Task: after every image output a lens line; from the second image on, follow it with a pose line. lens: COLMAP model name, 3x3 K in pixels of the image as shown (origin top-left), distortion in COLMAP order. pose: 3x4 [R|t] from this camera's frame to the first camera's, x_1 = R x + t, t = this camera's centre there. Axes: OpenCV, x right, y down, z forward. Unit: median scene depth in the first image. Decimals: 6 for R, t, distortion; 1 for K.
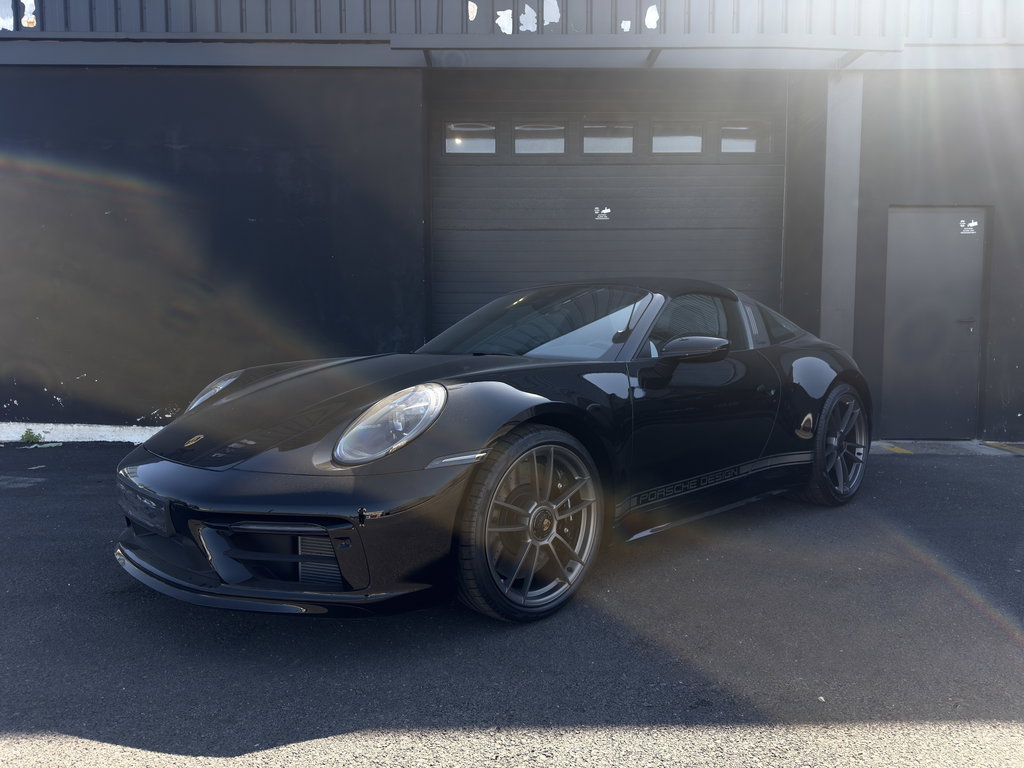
lens RADIAL K [[703.8, 0, 516.6], [0, 703.8, 374.2], [0, 0, 1]] dist [0.008741, -0.001152]
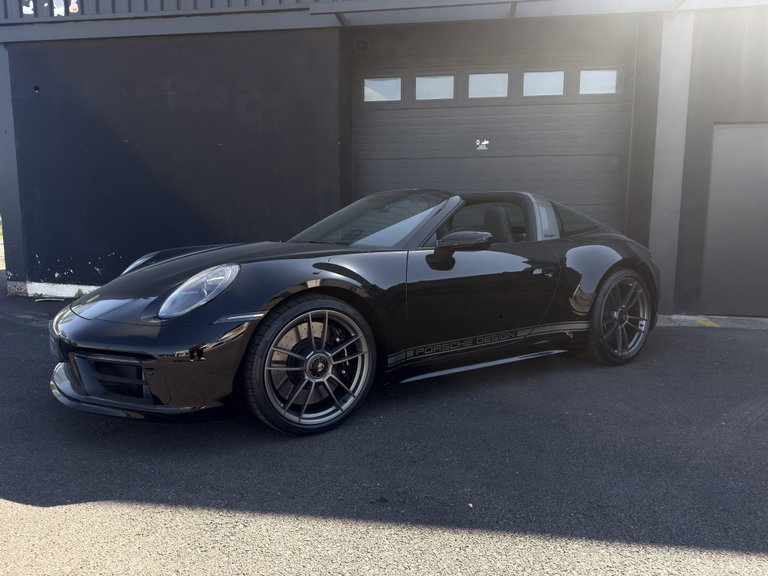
lens RADIAL K [[527.9, 0, 390.8], [0, 527.9, 281.8], [0, 0, 1]] dist [0.008741, -0.001152]
pose [[0.987782, 0.022693, -0.154181, 0.259324], [-0.015432, 0.998722, 0.048130, -0.003749], [0.155076, -0.045163, 0.986870, 0.006454]]
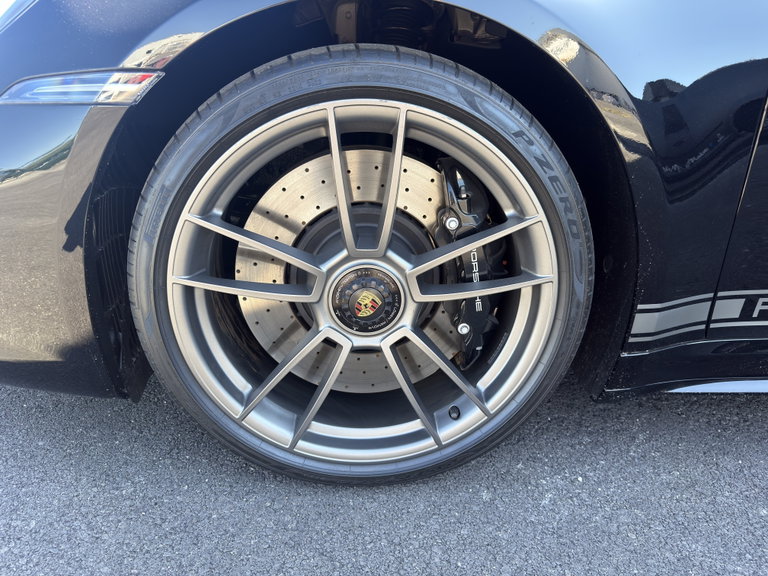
lens RADIAL K [[527.9, 0, 387.1], [0, 527.9, 287.7], [0, 0, 1]] dist [0.008741, -0.001152]
pose [[0.751440, 0.258337, -0.607125, 0.183565], [-0.066366, 0.945090, 0.320002, 0.081715], [0.656455, -0.200170, 0.727323, 0.609400]]
